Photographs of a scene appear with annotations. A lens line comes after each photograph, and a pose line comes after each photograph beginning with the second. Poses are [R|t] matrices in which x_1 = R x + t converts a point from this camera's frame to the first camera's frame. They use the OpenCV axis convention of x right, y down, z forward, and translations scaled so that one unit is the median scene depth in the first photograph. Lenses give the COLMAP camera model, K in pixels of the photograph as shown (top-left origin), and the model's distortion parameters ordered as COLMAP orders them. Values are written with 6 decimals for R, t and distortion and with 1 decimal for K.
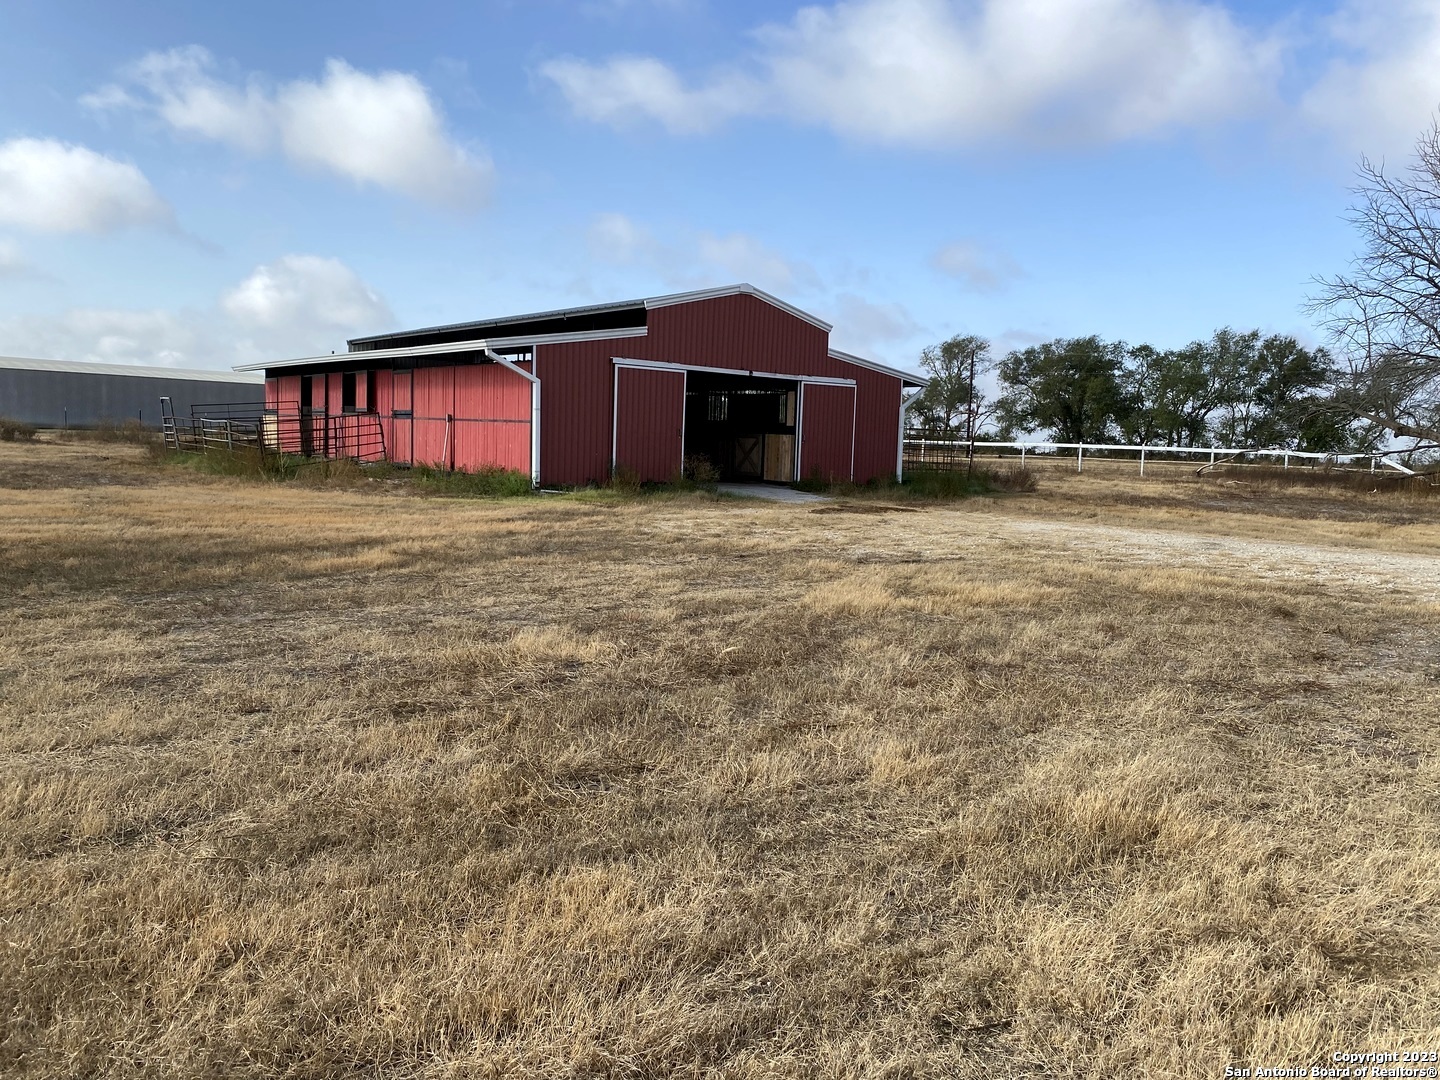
lens RADIAL K [[1079.3, 0, 720.0], [0, 1079.3, 540.0], [0, 0, 1]] dist [0.097646, 0.000591]
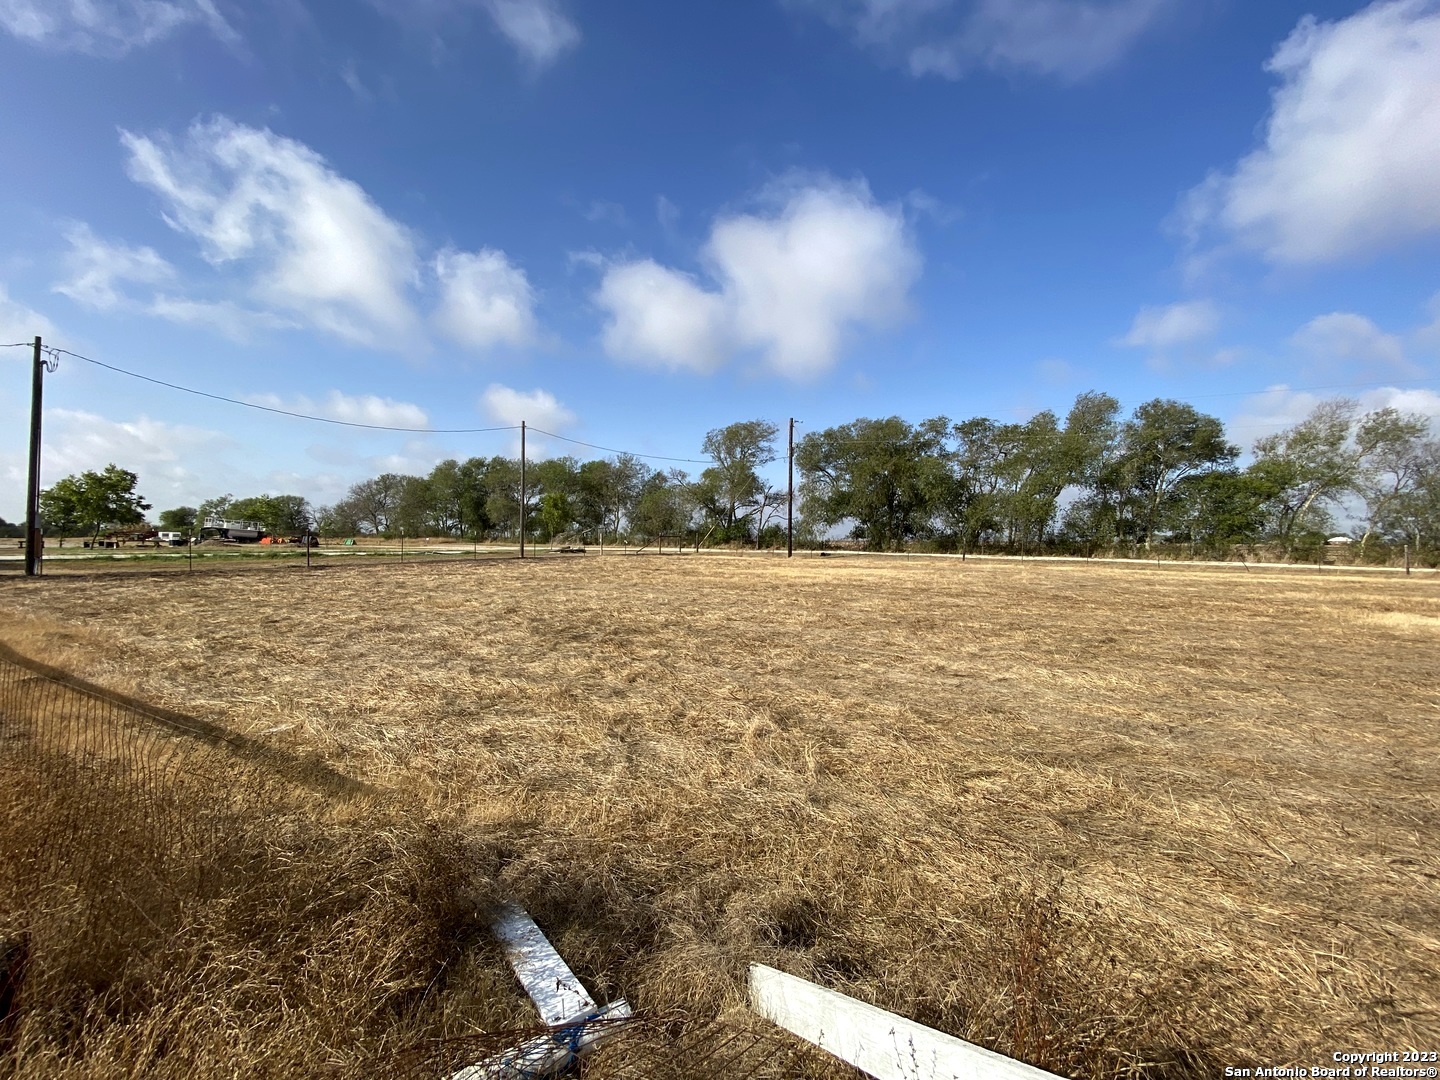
lens RADIAL K [[581.6, 0, 720.0], [0, 581.6, 540.0], [0, 0, 1]] dist [0.012357, -0.000086]
pose [[0.950295, -0.027195, 0.310162, 0.051645], [0.051825, 0.996097, -0.071445, -0.058062], [-0.307009, 0.083968, 0.947995, 0.594065]]
